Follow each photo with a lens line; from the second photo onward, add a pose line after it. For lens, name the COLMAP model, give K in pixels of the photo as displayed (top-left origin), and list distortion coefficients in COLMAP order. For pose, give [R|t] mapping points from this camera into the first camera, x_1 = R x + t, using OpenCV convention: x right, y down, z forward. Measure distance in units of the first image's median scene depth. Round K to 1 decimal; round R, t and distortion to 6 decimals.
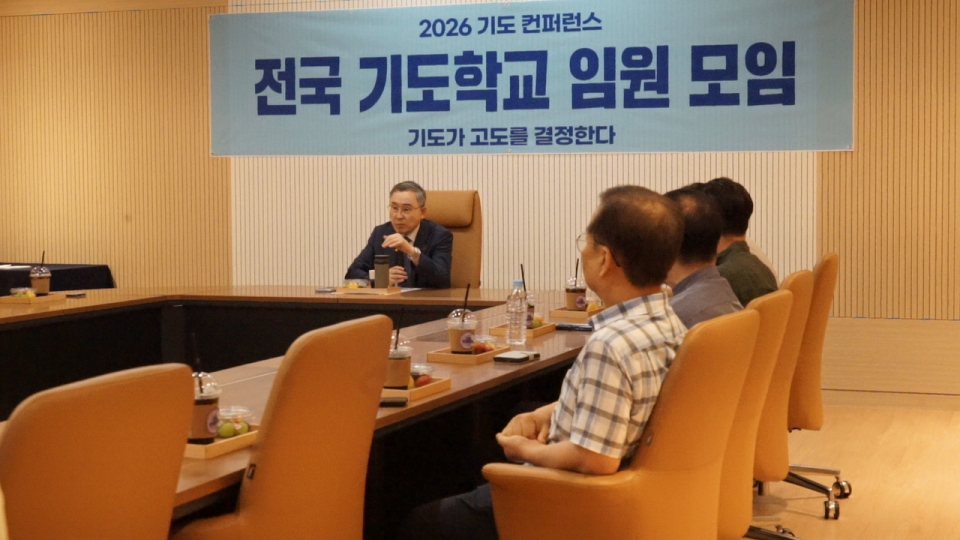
lens RADIAL K [[1570.8, 0, 481.0], [0, 1570.8, 267.5], [0, 0, 1]] dist [0.051727, 0.000000]
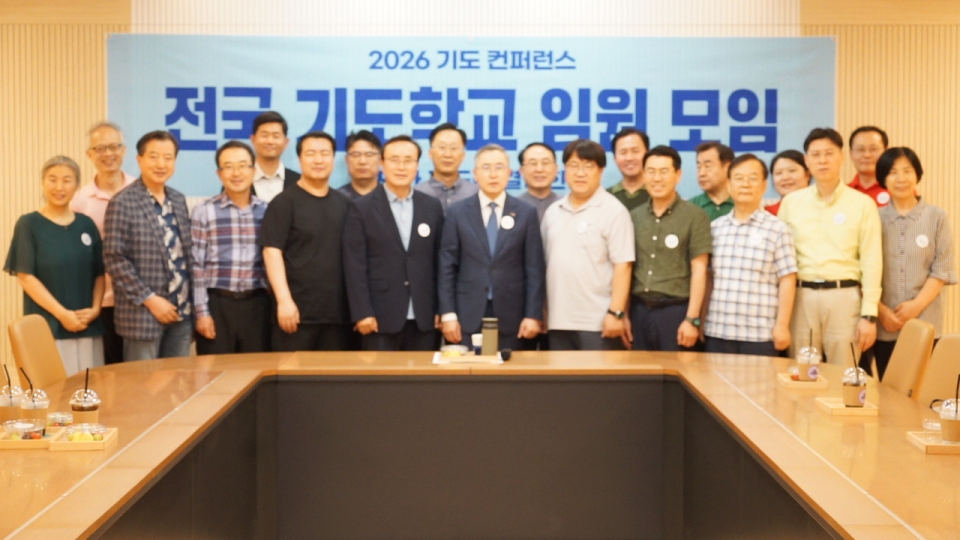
lens RADIAL K [[1570.8, 0, 468.0], [0, 1570.8, 243.3], [0, 0, 1]] dist [0.051727, 0.000000]
pose [[0.937540, -0.004015, 0.347854, -0.308865], [0.012974, 0.999641, -0.023428, -0.024004], [-0.347635, 0.026478, 0.937256, 0.131190]]
